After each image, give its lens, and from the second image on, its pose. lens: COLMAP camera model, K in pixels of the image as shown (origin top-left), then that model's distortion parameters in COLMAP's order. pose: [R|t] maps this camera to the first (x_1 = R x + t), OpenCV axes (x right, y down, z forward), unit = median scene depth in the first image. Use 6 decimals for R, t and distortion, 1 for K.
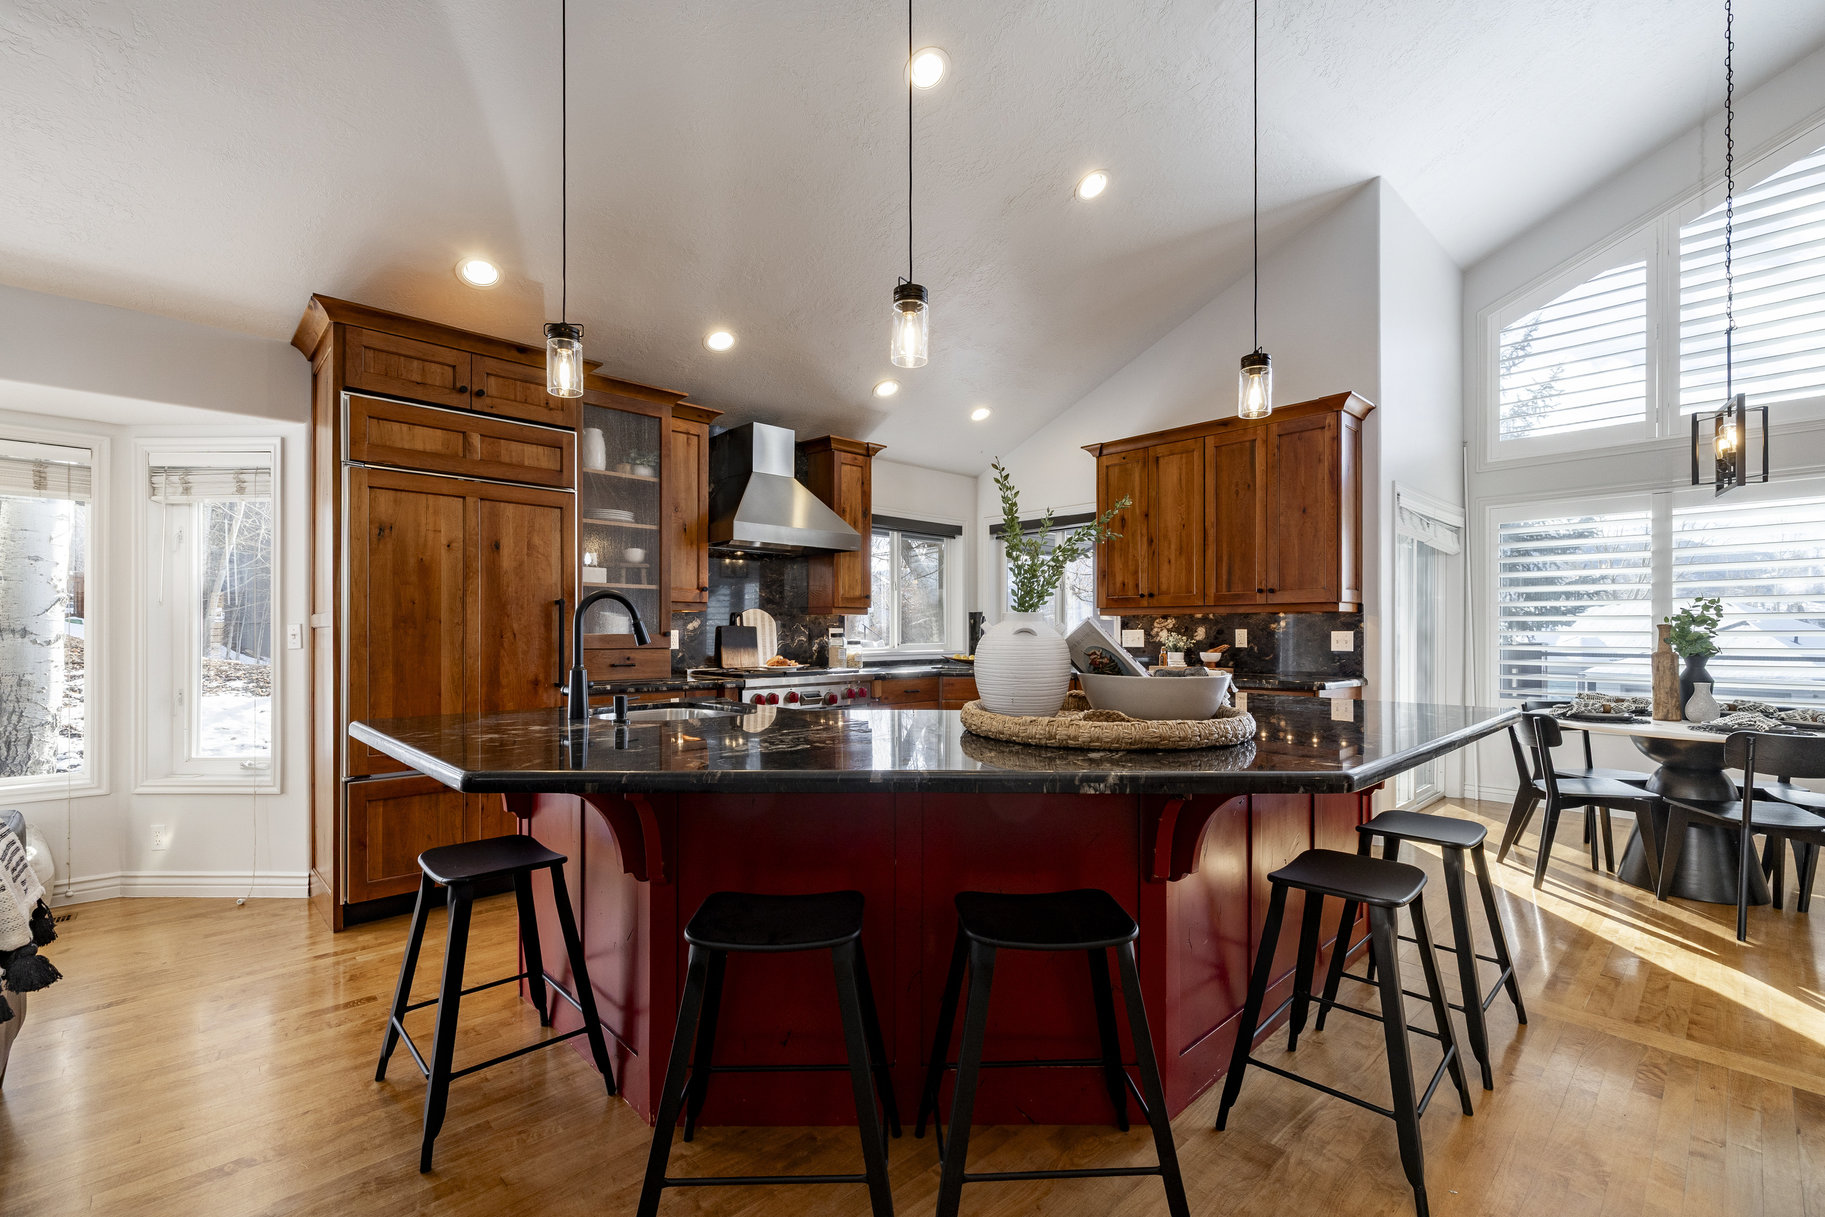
lens RADIAL K [[778.0, 0, 912.4], [0, 778.0, 624.4], [0, 0, 1]] dist [-0.007718, 0.000277]
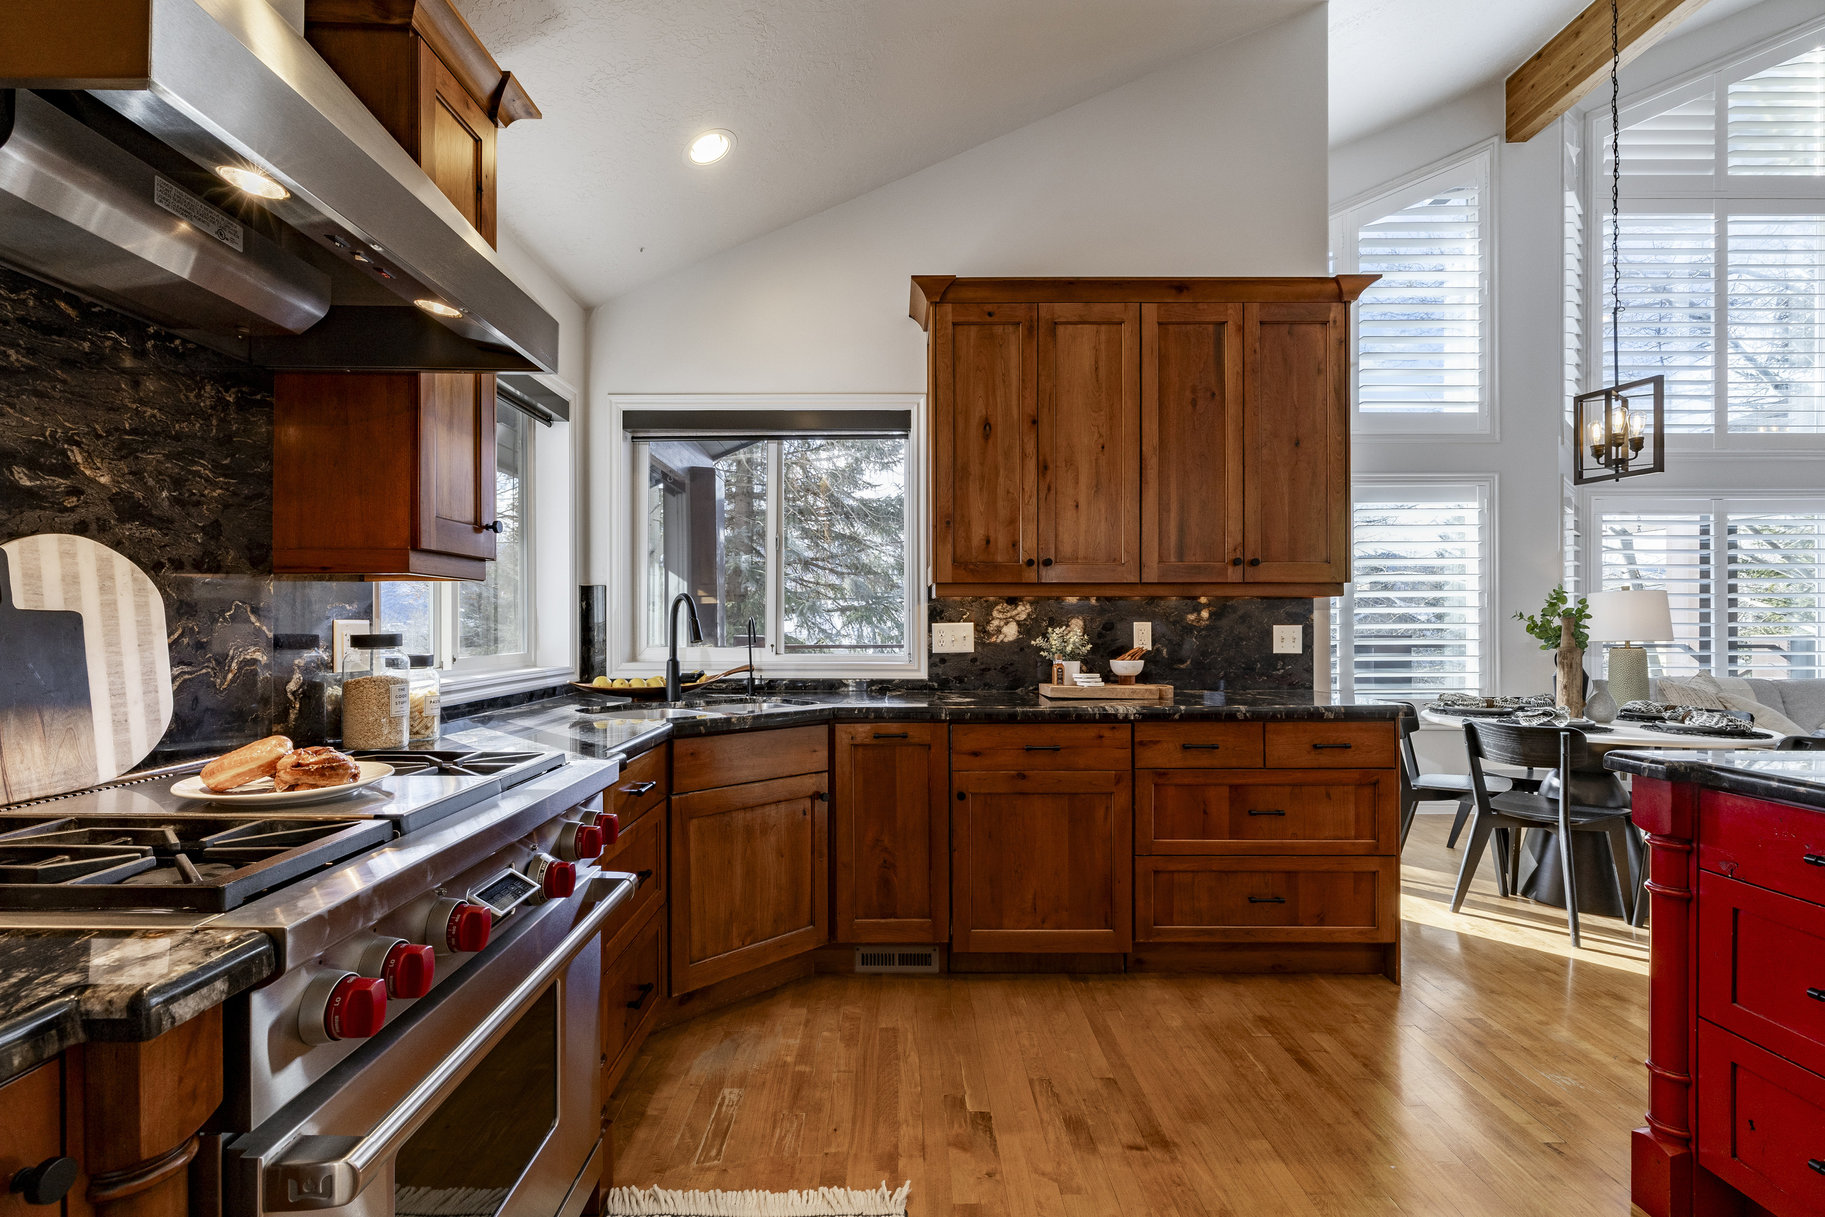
lens RADIAL K [[835.1, 0, 887.3], [0, 835.1, 621.0], [0, 0, 1]] dist [-0.003855, -0.000554]
pose [[0.685561, -0.000118, 0.728015, -0.247262], [-0.006072, 0.999964, 0.005880, 0.002817], [-0.727990, -0.008452, 0.685536, 0.749315]]
